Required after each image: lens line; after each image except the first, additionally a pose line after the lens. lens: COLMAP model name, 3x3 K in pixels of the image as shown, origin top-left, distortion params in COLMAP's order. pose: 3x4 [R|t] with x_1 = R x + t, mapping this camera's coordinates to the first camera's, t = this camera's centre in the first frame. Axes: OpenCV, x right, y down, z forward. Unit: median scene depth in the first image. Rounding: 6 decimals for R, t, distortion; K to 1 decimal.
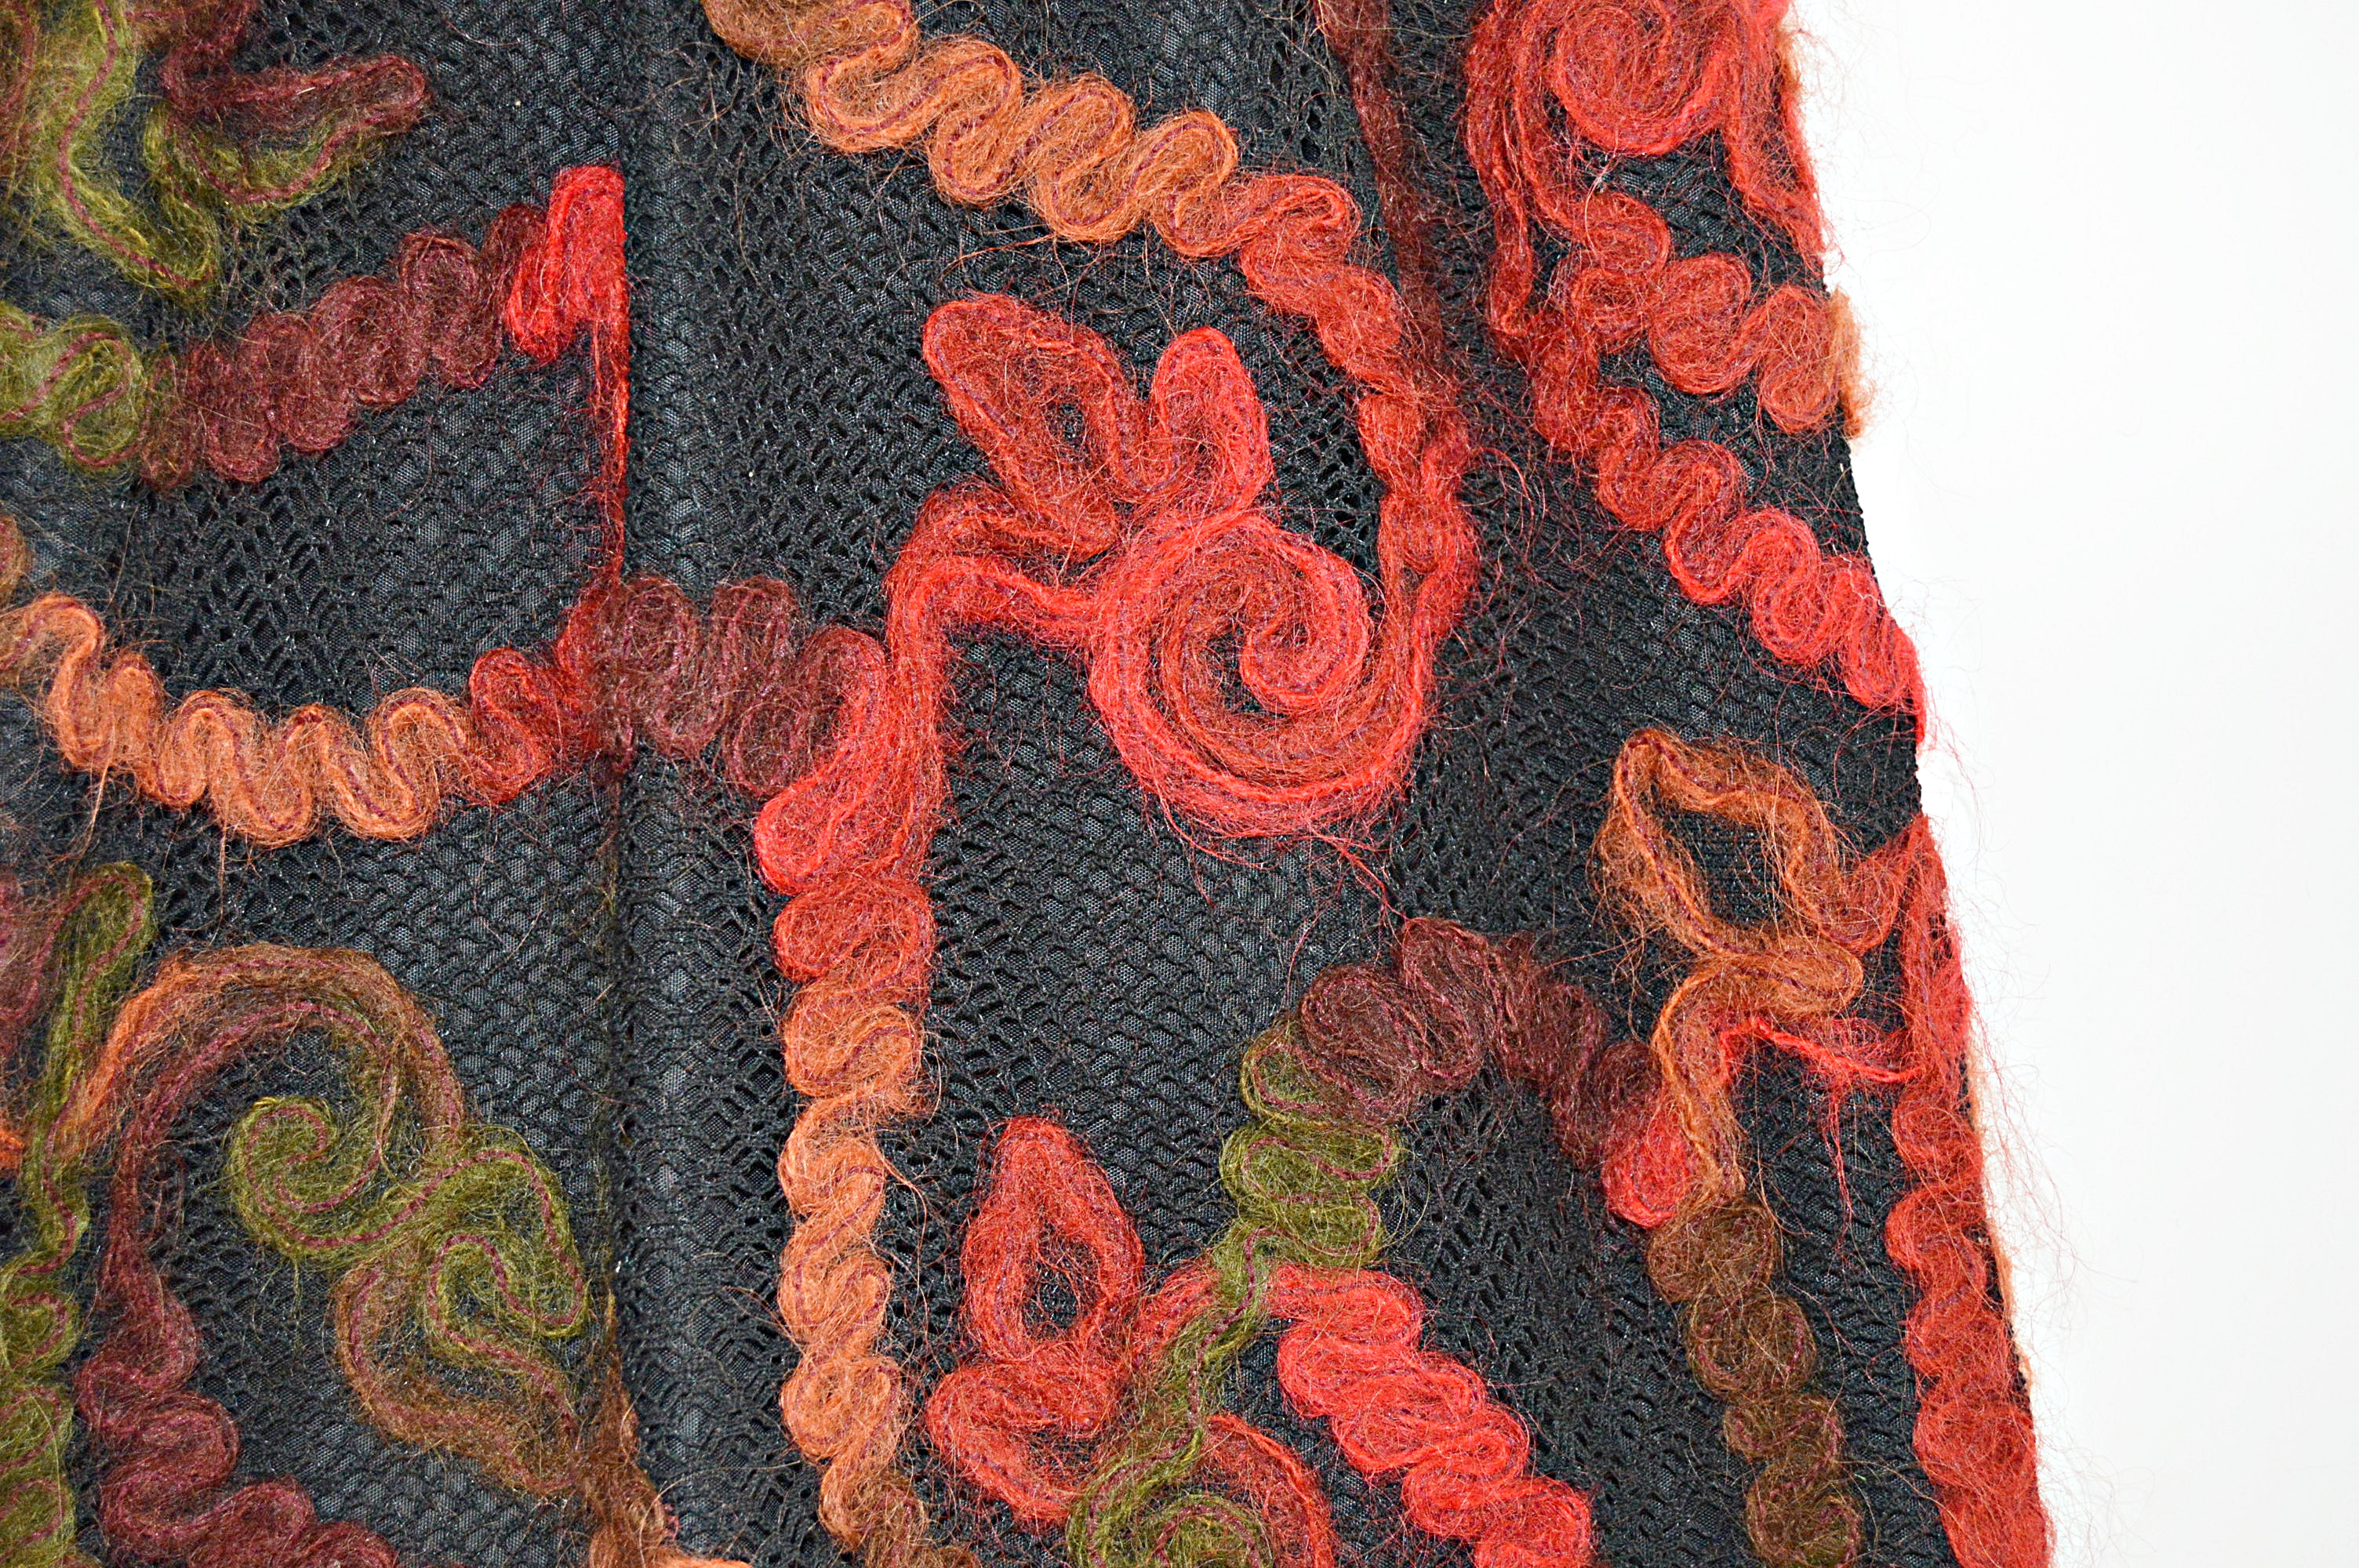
lens RADIAL K [[3725.5, 0, 1186.6], [0, 3725.5, 777.1], [0, 0, 1]] dist [-0.037329, 0.000000]
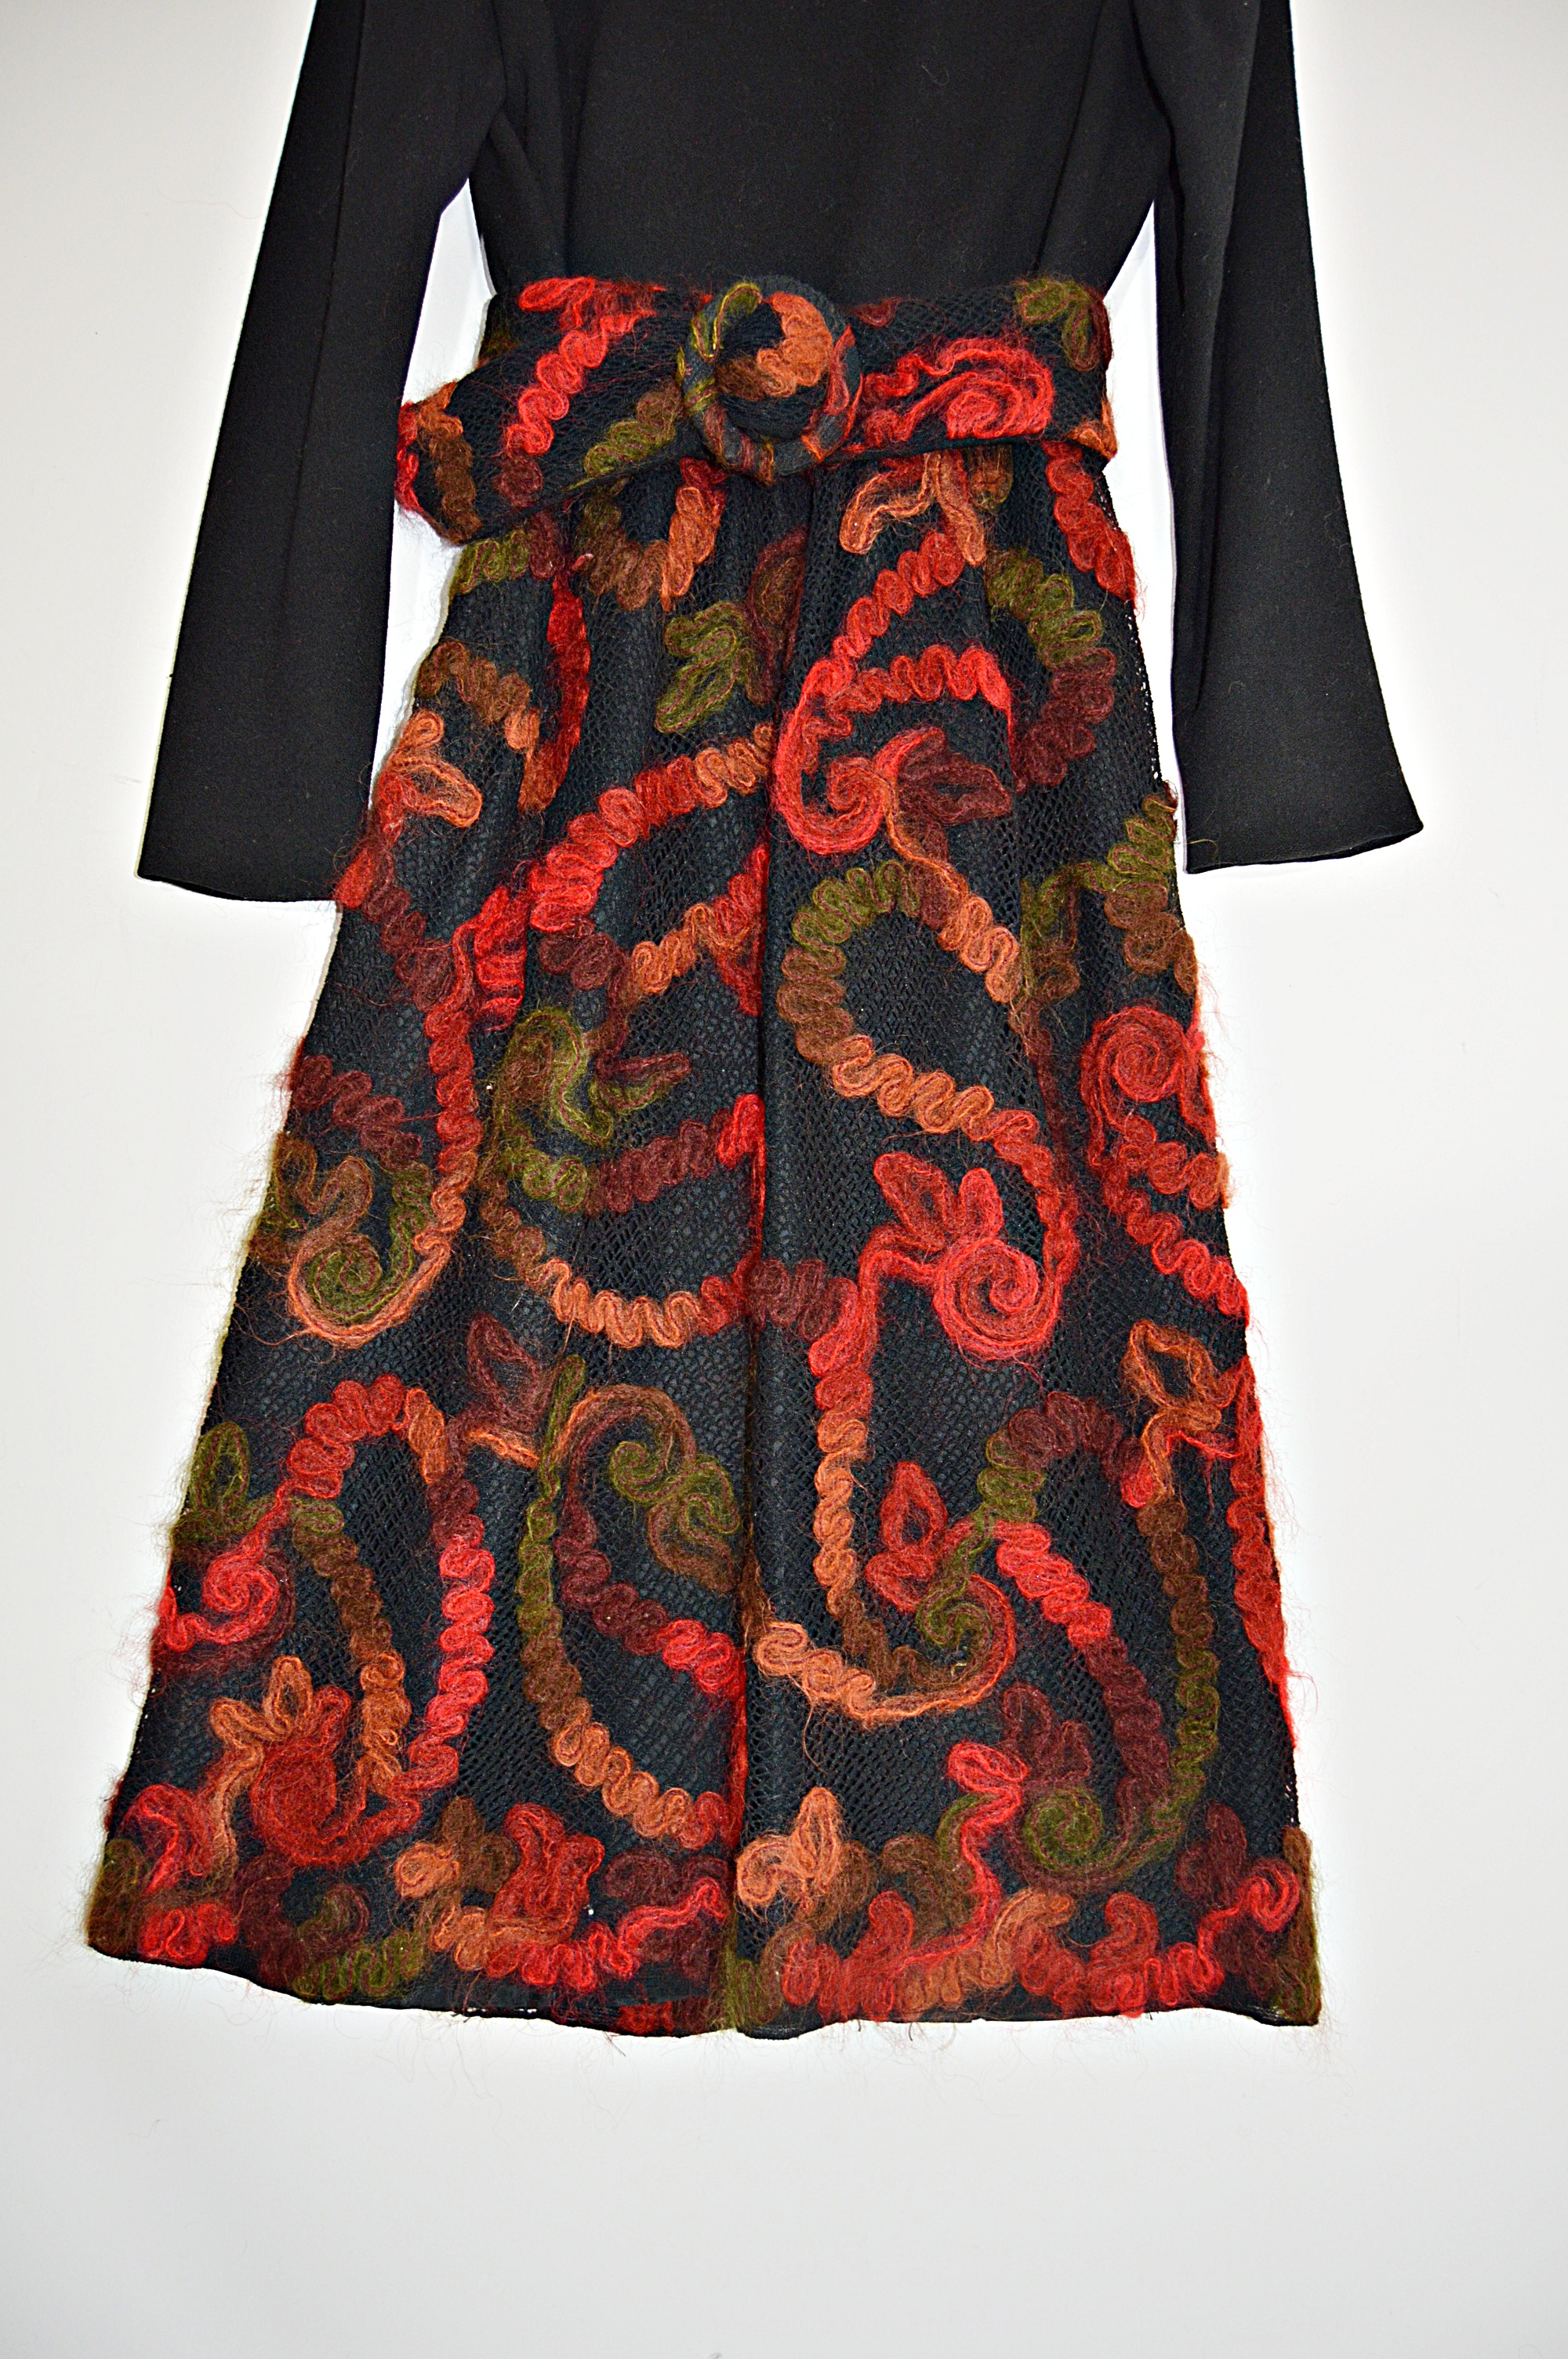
lens RADIAL K [[1768.5, 0, 799.1], [0, 1768.5, 1180.9], [0, 0, 1]] dist [-0.106652, 0.019102]
pose [[0.996312, 0.026309, -0.081675, -0.020535], [-0.026531, 0.999647, -0.001642, -0.105404], [0.081603, 0.003803, 0.996658, -0.271788]]
